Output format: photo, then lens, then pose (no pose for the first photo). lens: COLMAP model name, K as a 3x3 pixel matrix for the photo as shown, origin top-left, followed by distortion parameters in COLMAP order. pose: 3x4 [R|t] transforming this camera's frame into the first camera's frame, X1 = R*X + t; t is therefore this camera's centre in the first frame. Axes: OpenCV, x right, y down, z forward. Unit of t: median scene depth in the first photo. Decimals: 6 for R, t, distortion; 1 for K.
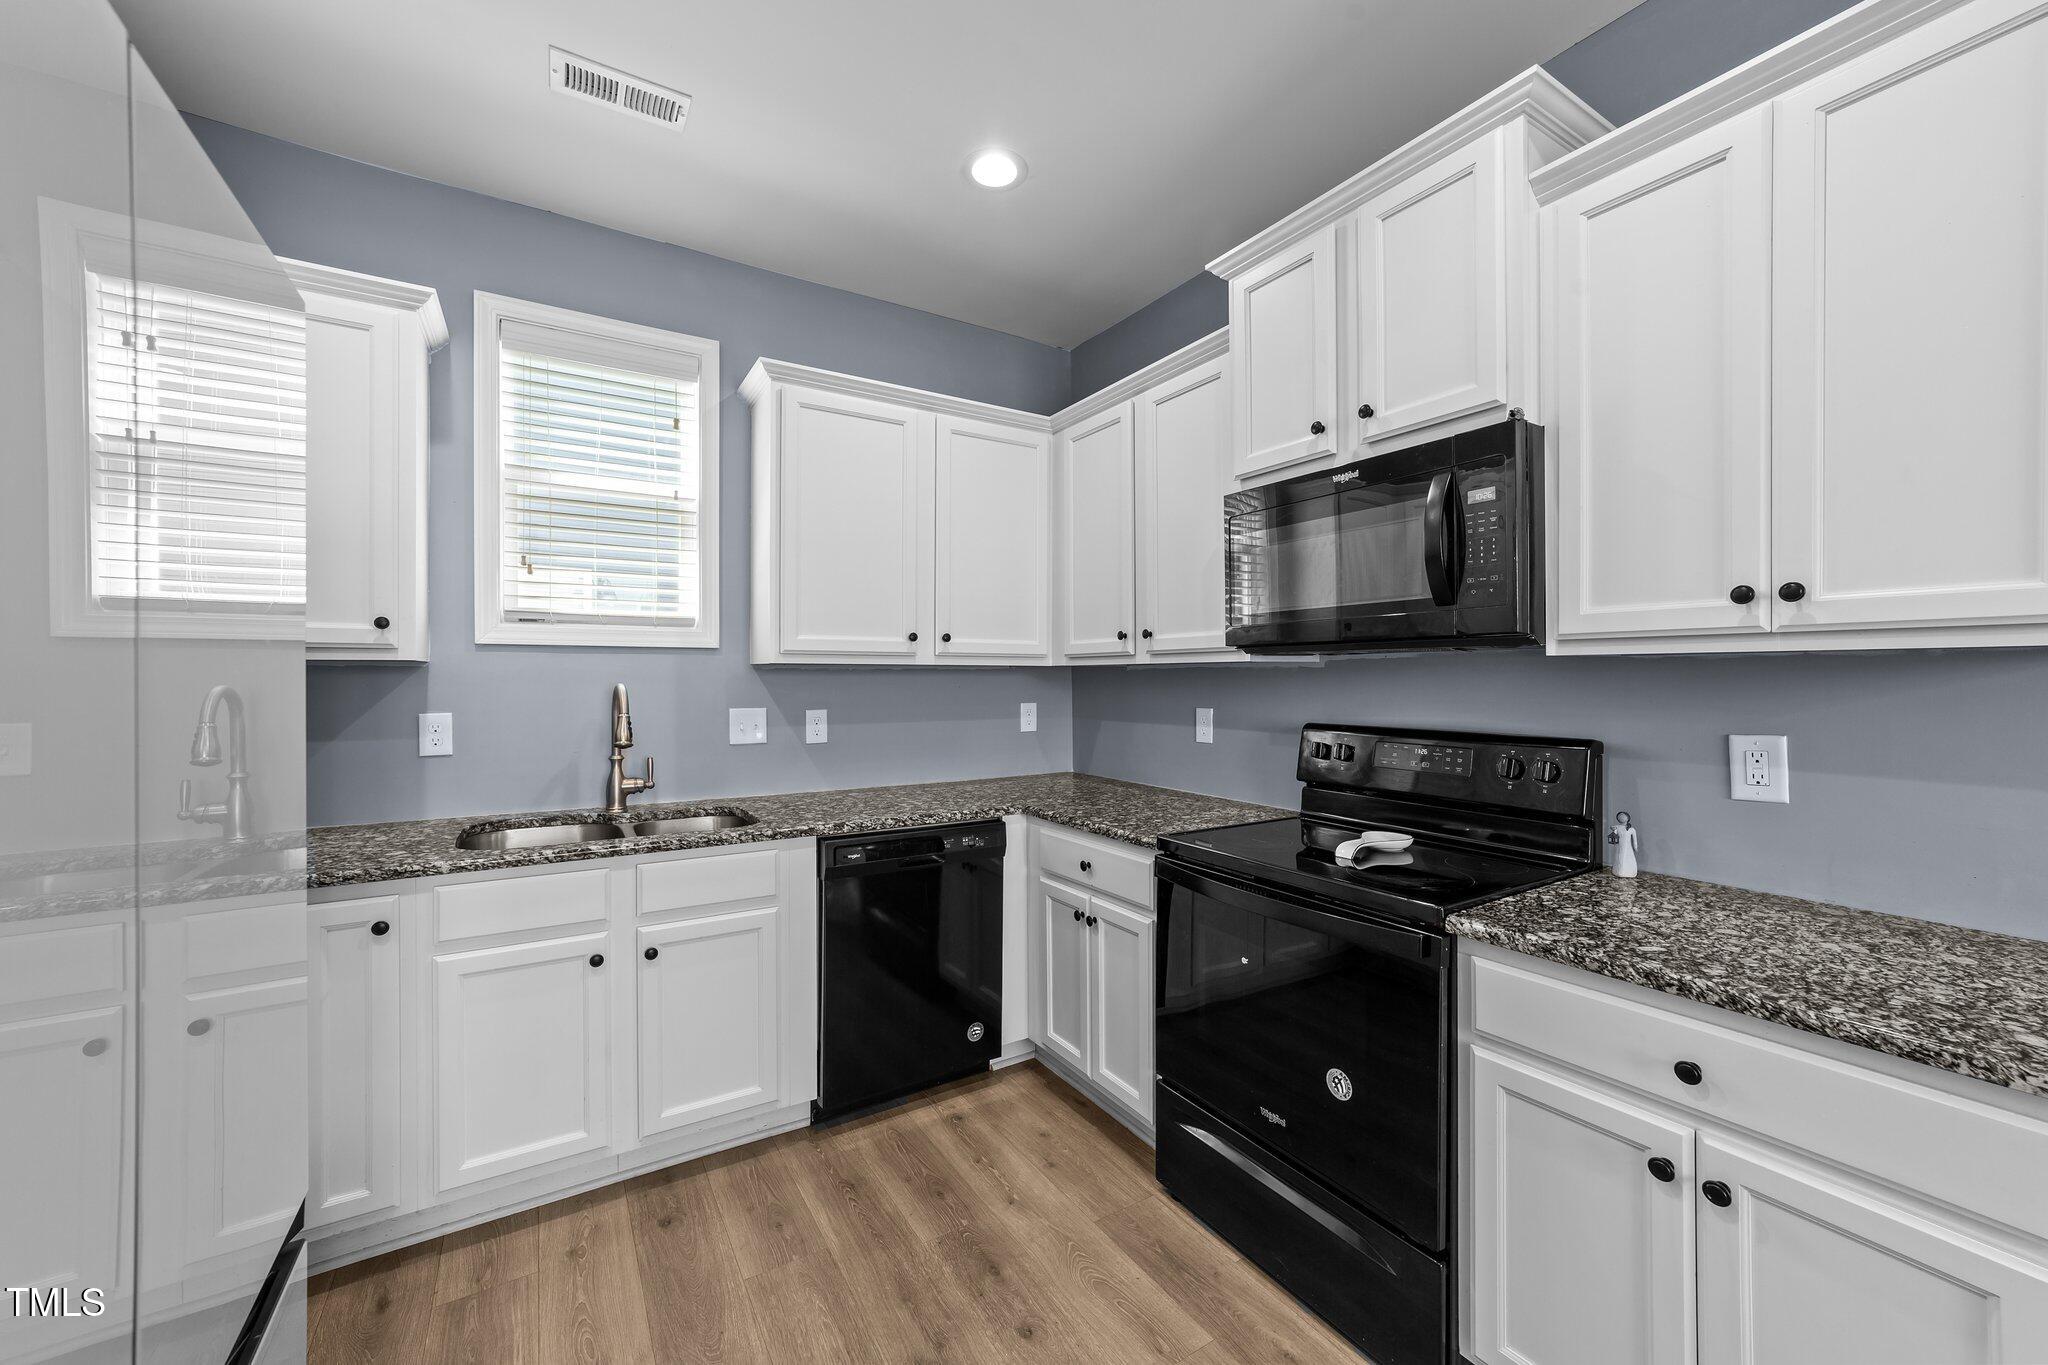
lens RADIAL K [[784.9, 0, 1015.5], [0, 784.9, 680.7], [0, 0, 1]] dist [-0.011547, 0.004936]
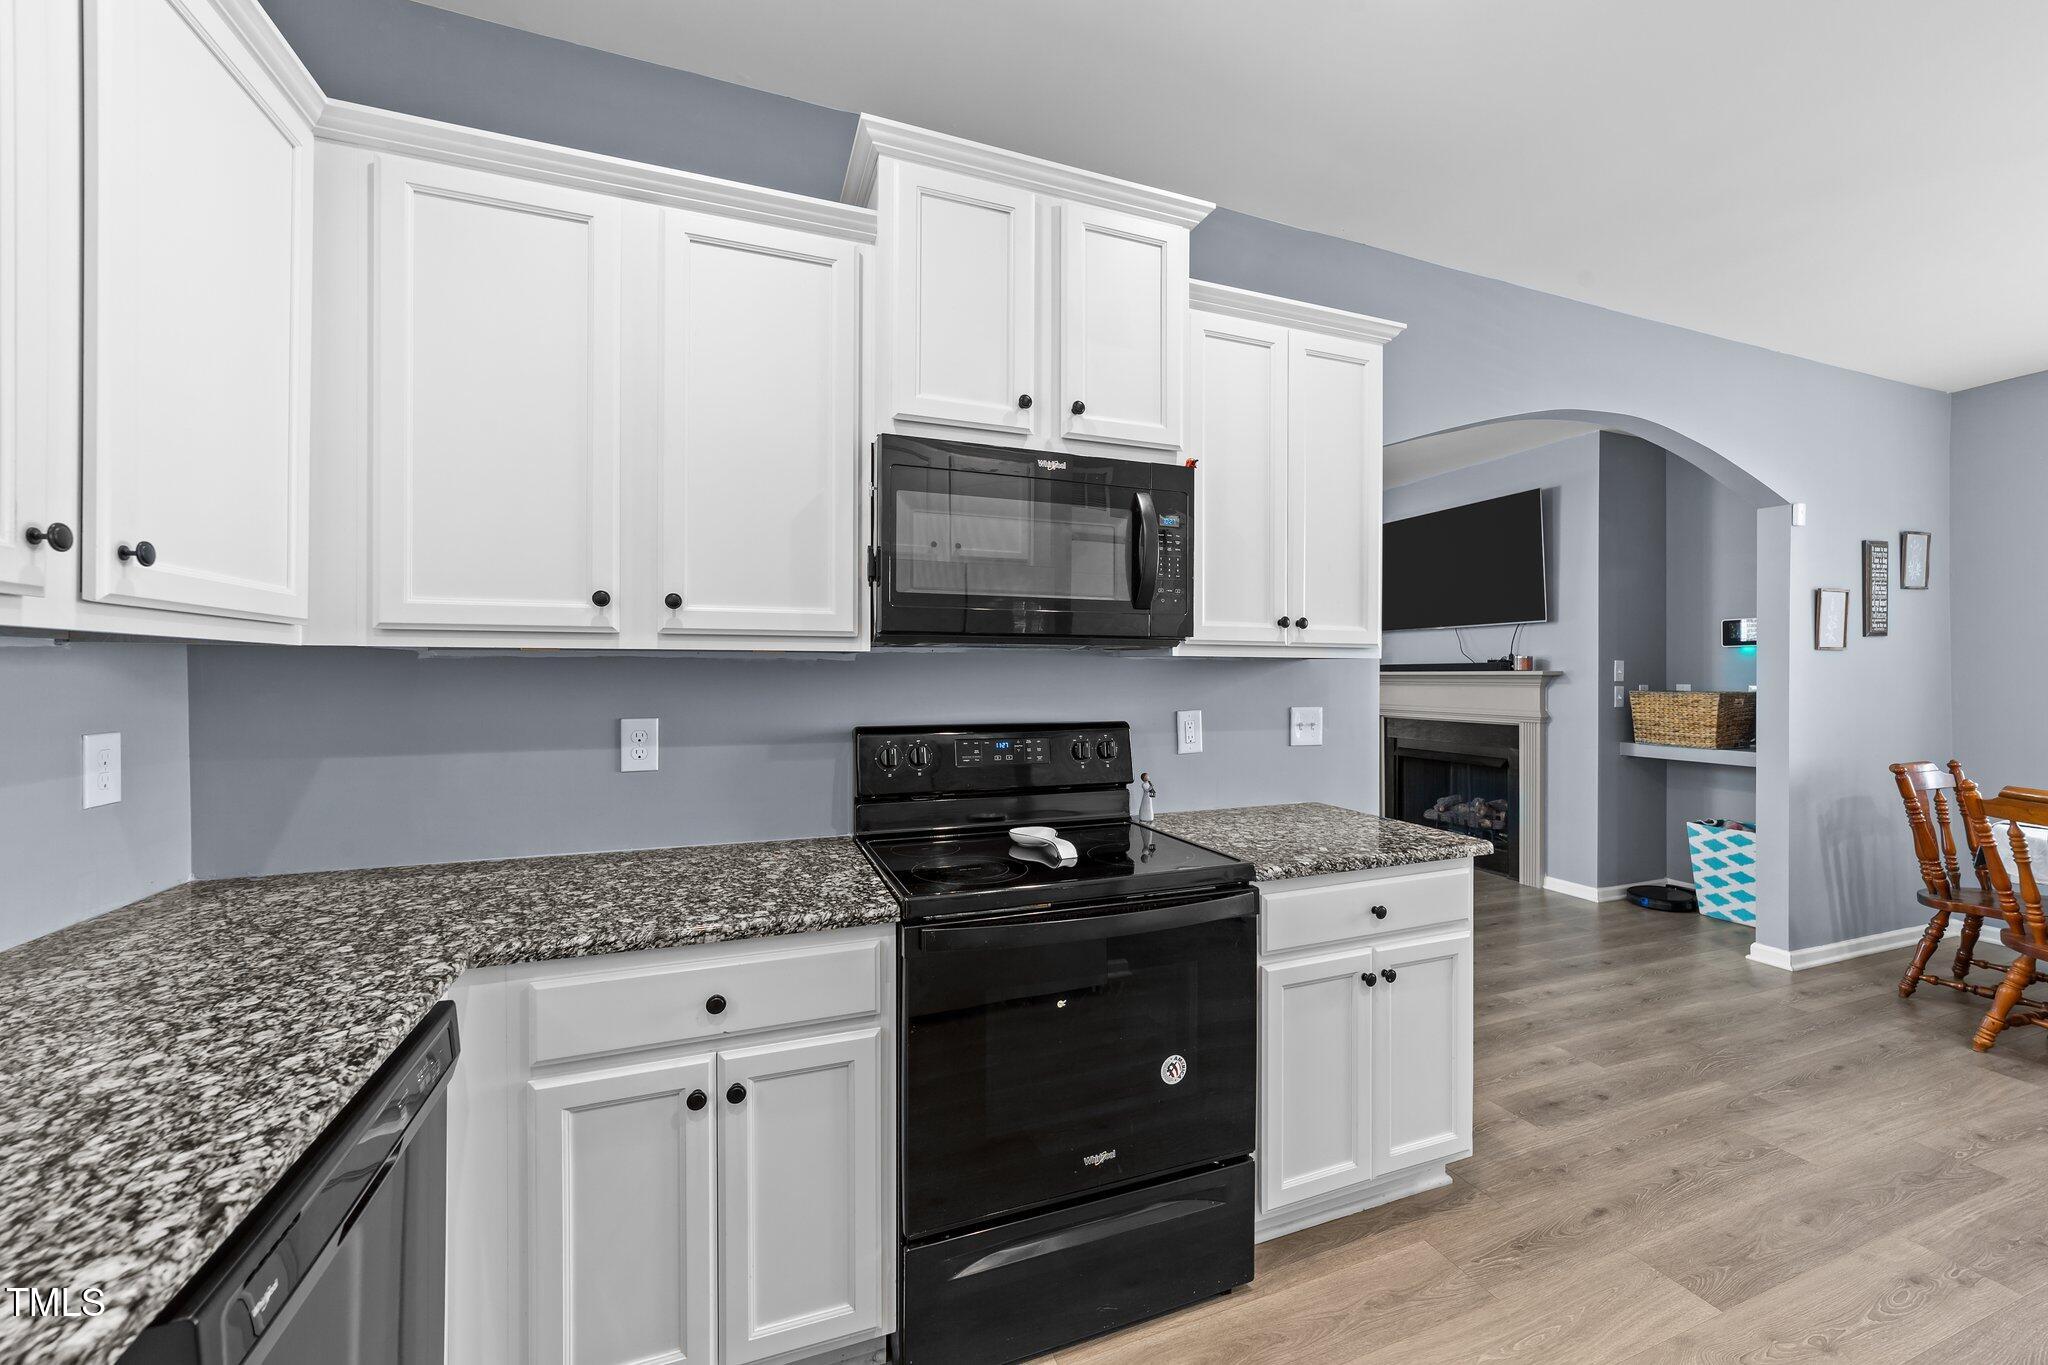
lens RADIAL K [[784.9, 0, 993.1], [0, 784.9, 674.6], [0, 0, 1]] dist [-0.011547, 0.004936]
pose [[0.187127, -0.001137, 0.982335, -0.473217], [0.002099, 0.999998, 0.000758, -0.001906], [-0.982333, 0.001920, 0.187129, 0.771737]]
